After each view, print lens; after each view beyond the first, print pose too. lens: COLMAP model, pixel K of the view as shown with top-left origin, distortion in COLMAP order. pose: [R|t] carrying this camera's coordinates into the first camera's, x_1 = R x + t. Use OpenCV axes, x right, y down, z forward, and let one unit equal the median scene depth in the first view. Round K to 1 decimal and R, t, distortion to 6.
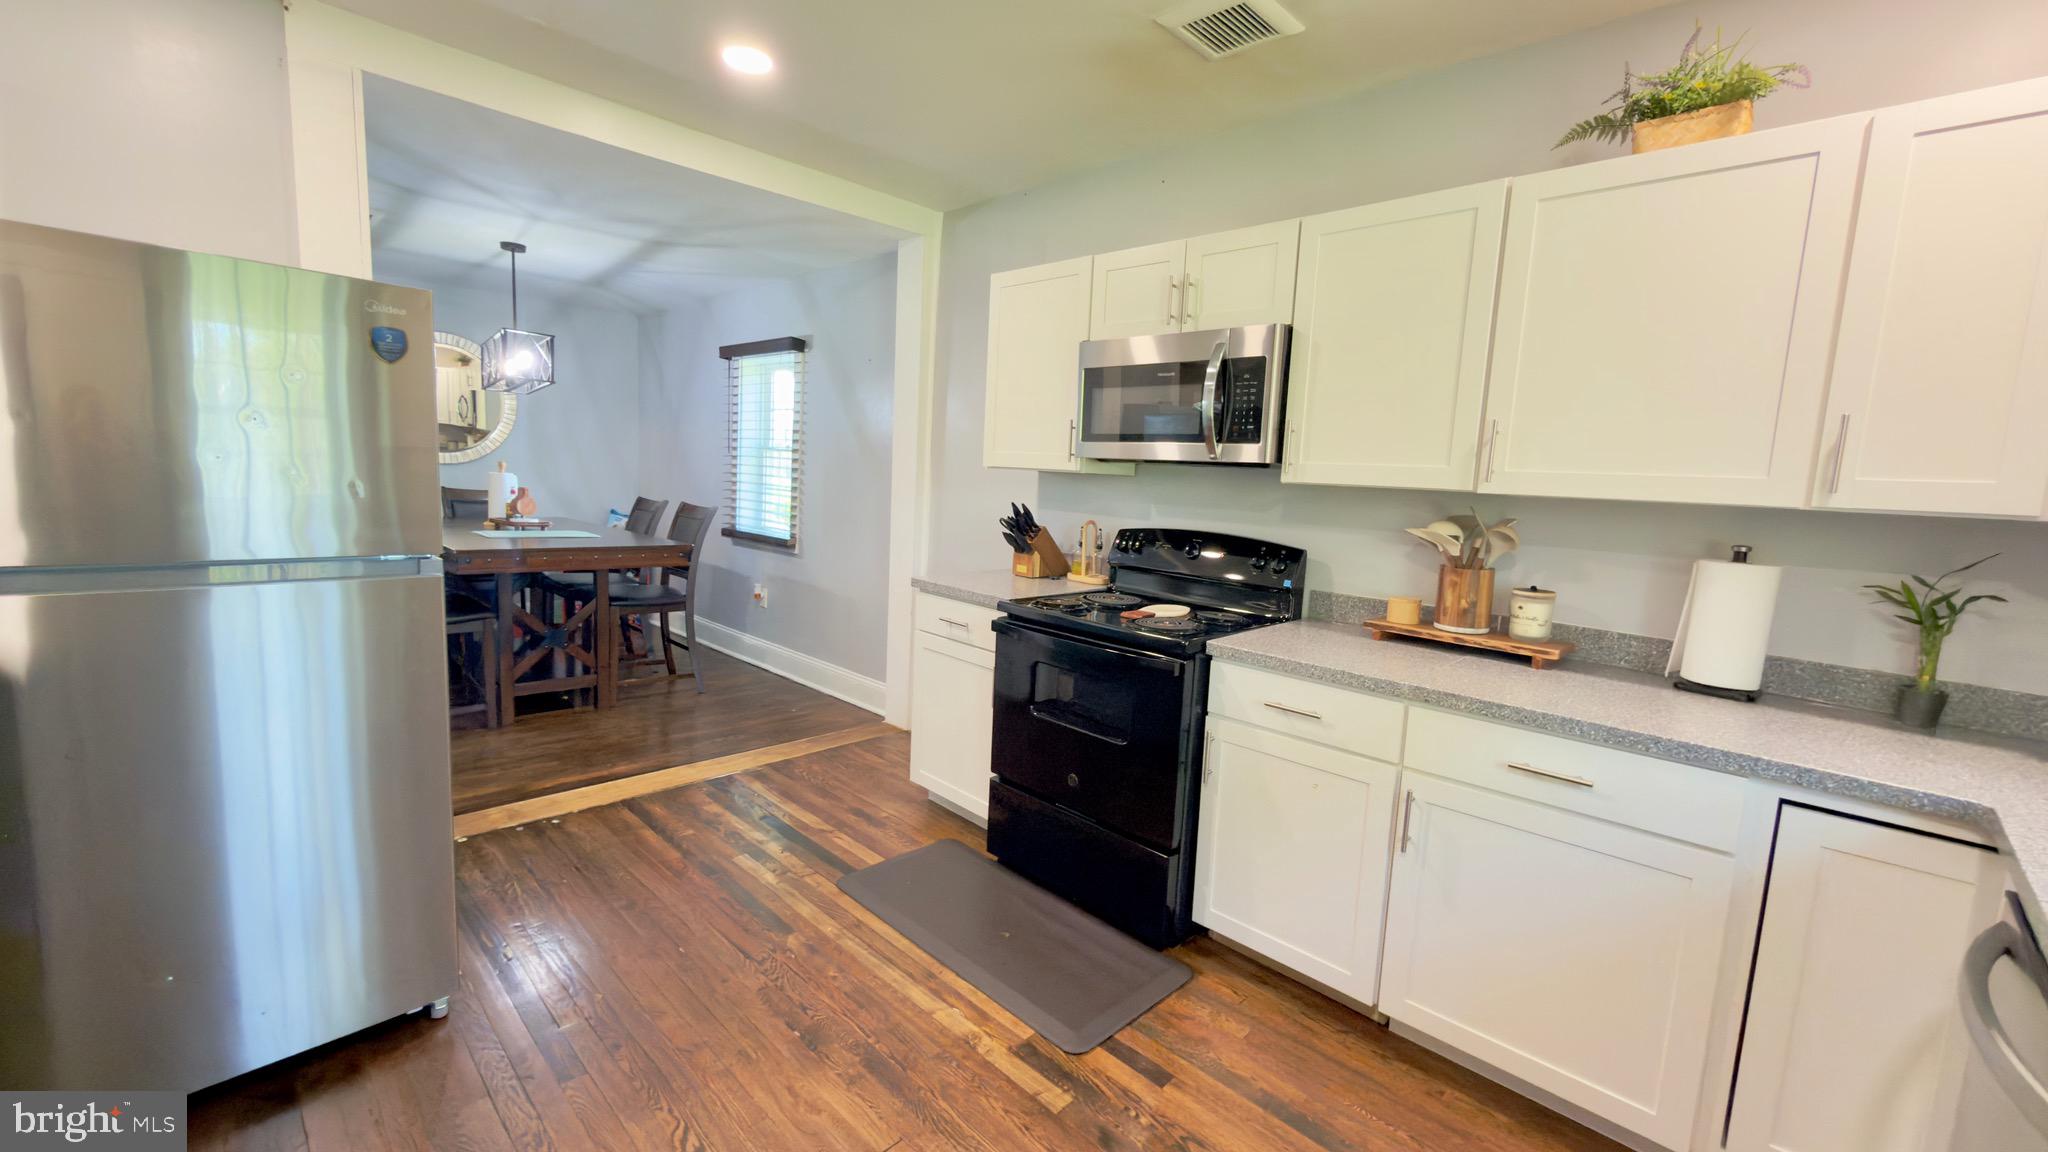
lens RADIAL K [[821.3, 0, 1034.1], [0, 821.3, 578.8], [0, 0, 1]] dist [0.000108, 0.000038]
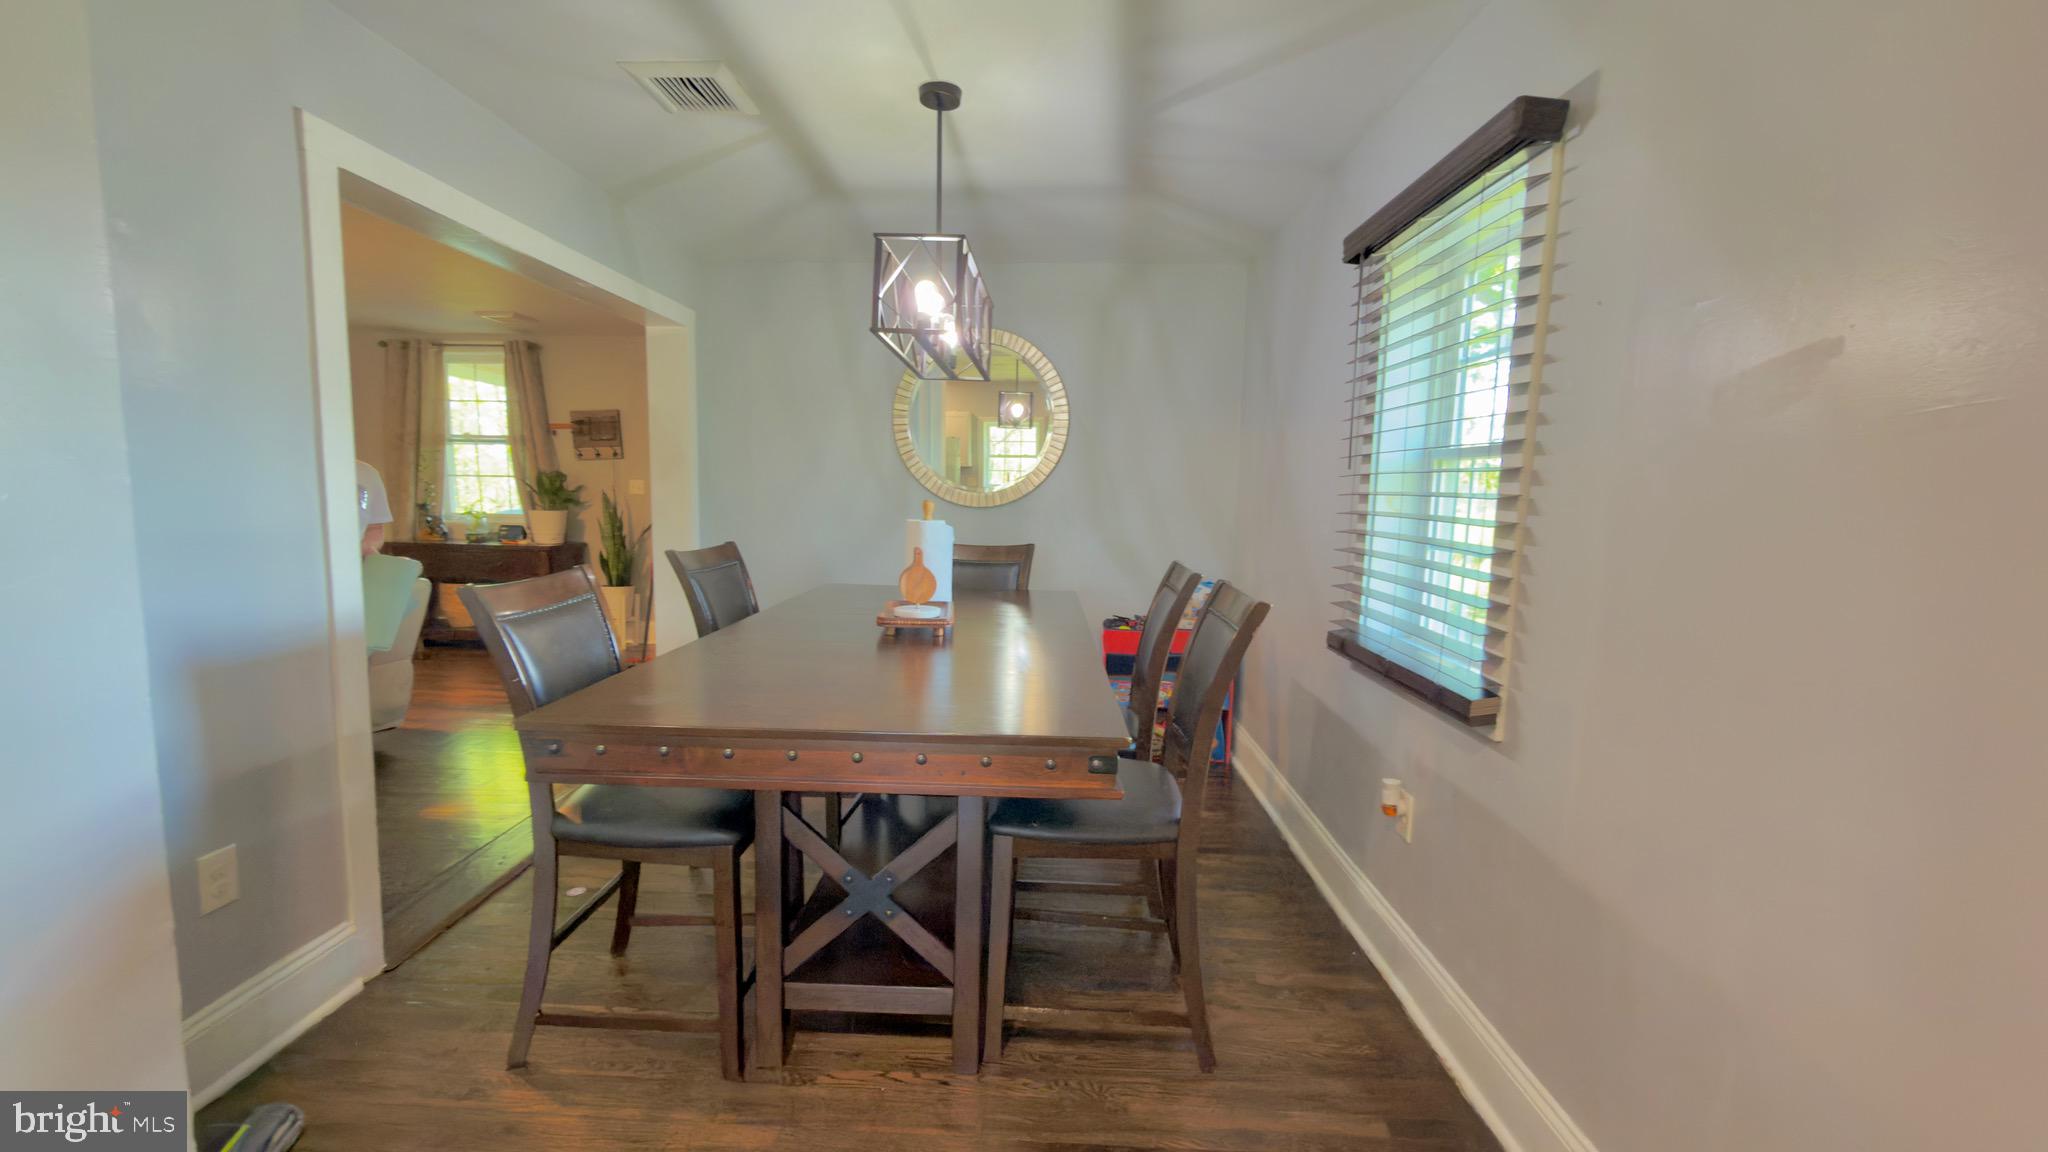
lens RADIAL K [[821.3, 0, 1034.1], [0, 821.3, 578.8], [0, 0, 1]] dist [0.000108, 0.000038]
pose [[0.683475, 0.041921, -0.728770, -0.172961], [-0.074686, 0.997126, -0.012686, -0.080221], [0.726144, 0.063099, 0.684642, 0.615136]]
